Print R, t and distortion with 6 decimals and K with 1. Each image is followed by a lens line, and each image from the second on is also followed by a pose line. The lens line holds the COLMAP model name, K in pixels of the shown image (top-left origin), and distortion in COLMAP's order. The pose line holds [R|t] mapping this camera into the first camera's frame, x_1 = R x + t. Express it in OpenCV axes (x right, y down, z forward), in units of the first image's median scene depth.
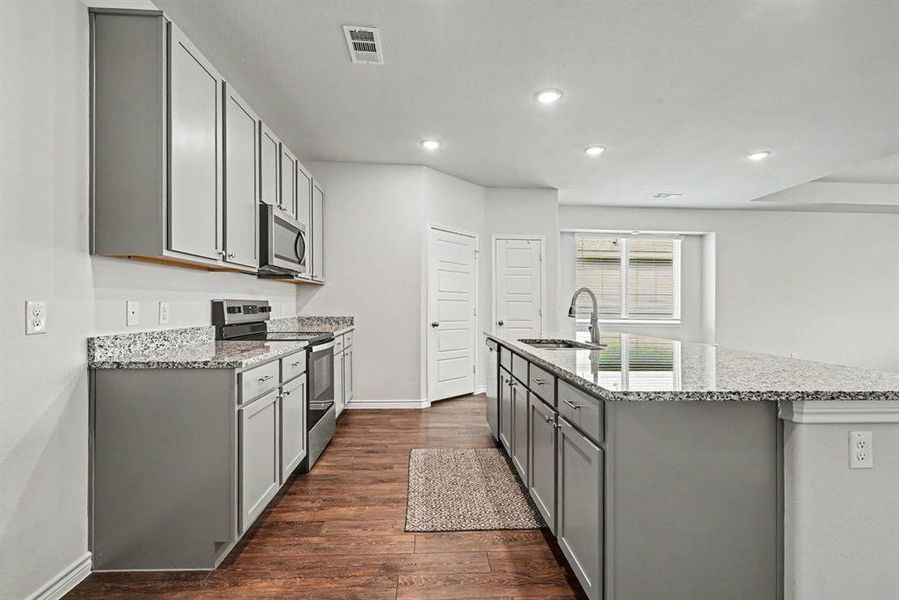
lens RADIAL K [[405.5, 0, 451.4], [0, 405.5, 302.6], [0, 0, 1]] dist [0.012770, -0.001559]
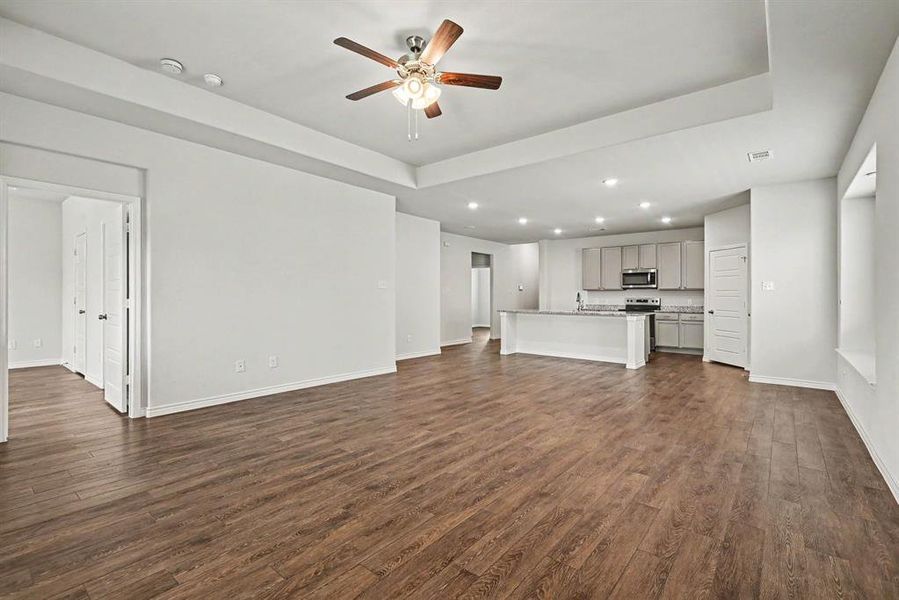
lens RADIAL K [[405.5, 0, 452.5], [0, 405.5, 296.1], [0, 0, 1]] dist [0.012770, -0.001559]
pose [[-0.675125, -0.018043, -0.737482, 2.555538], [-0.009429, 0.999830, -0.015830, 0.038654], [0.737643, -0.003733, -0.675181, 1.874349]]
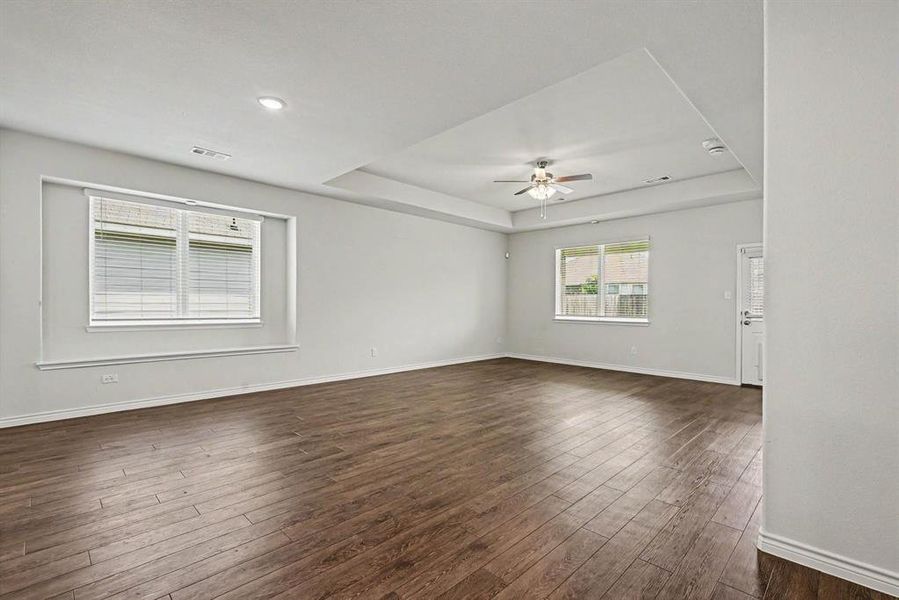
lens RADIAL K [[405.5, 0, 445.5], [0, 405.5, 302.3], [0, 0, 1]] dist [0.012770, -0.001559]
pose [[0.750219, -0.002925, 0.661182, 0.598027], [-0.002866, 0.999966, 0.007676, 0.004490], [-0.661183, -0.007654, 0.750186, 0.262109]]
